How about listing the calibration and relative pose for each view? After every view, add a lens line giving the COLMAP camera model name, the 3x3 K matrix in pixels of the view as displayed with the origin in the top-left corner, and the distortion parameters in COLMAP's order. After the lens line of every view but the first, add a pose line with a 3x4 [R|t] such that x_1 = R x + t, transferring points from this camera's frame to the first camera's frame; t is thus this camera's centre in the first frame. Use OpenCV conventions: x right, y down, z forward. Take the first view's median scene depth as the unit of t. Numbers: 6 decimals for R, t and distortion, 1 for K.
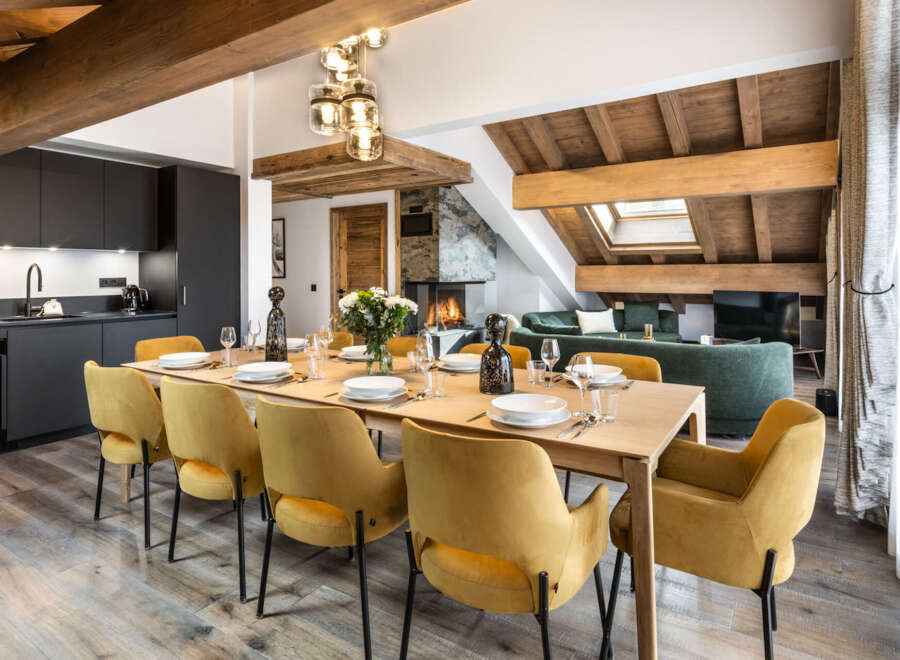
lens RADIAL K [[543.7, 0, 451.7], [0, 543.7, 311.1], [0, 0, 1]] dist [-0.003994, -0.000448]
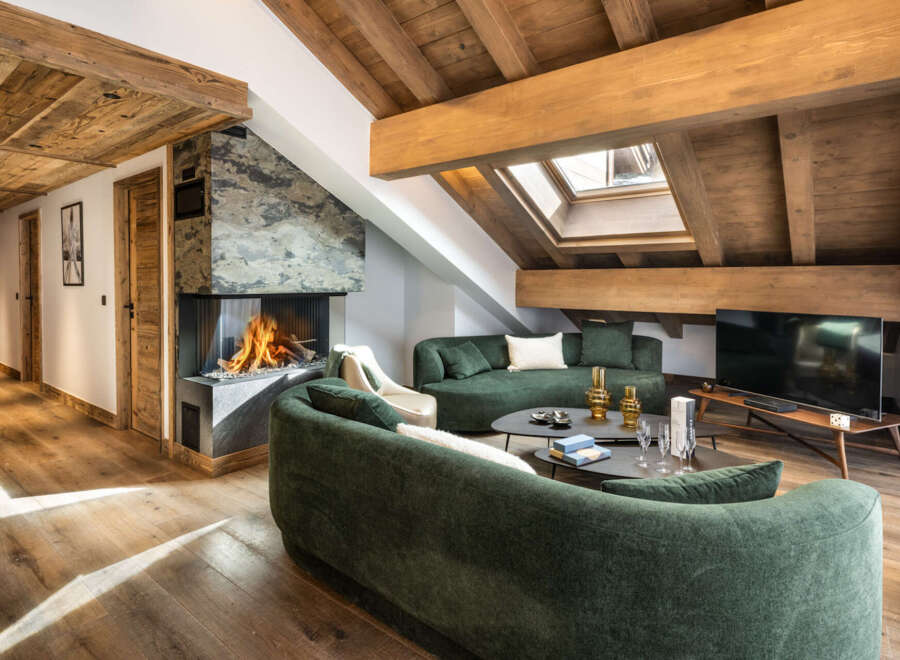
lens RADIAL K [[485.7, 0, 450.0], [0, 485.7, 330.0], [0, 0, 1]] dist [0.000470, -0.000291]
pose [[0.994760, 0.014625, -0.101185, 0.254065], [-0.011295, 0.999378, 0.033408, -0.031527], [0.101610, -0.032090, 0.994307, 0.441178]]
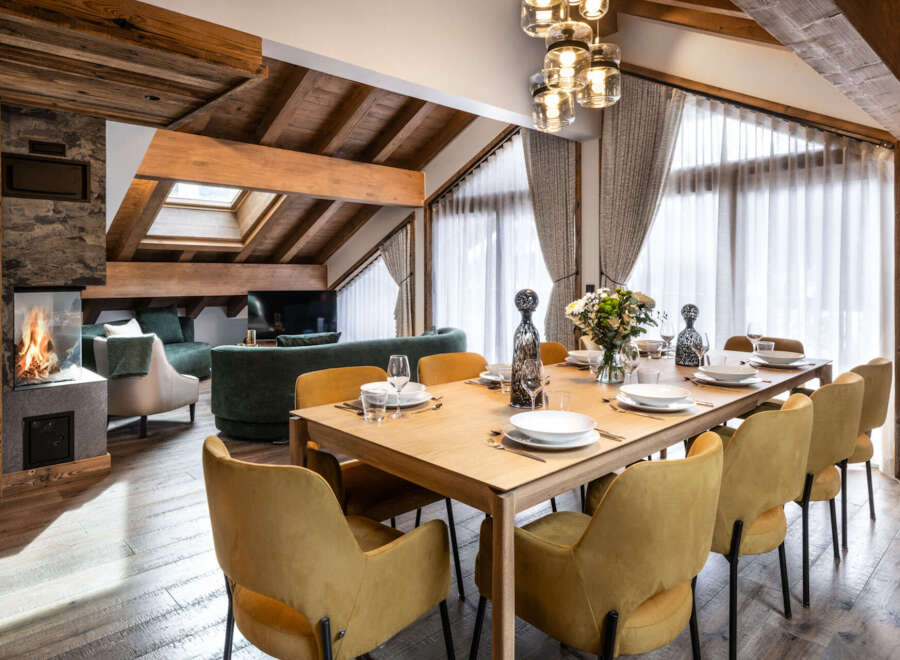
lens RADIAL K [[585.2, 0, 450.0], [0, 585.2, 330.0], [0, 0, 1]] dist [0.002325, 0.000274]
pose [[0.230313, -0.089947, 0.968951, -0.485105], [0.068982, 0.994723, 0.075943, -0.025482], [-0.970669, 0.049350, 0.235302, 0.444851]]
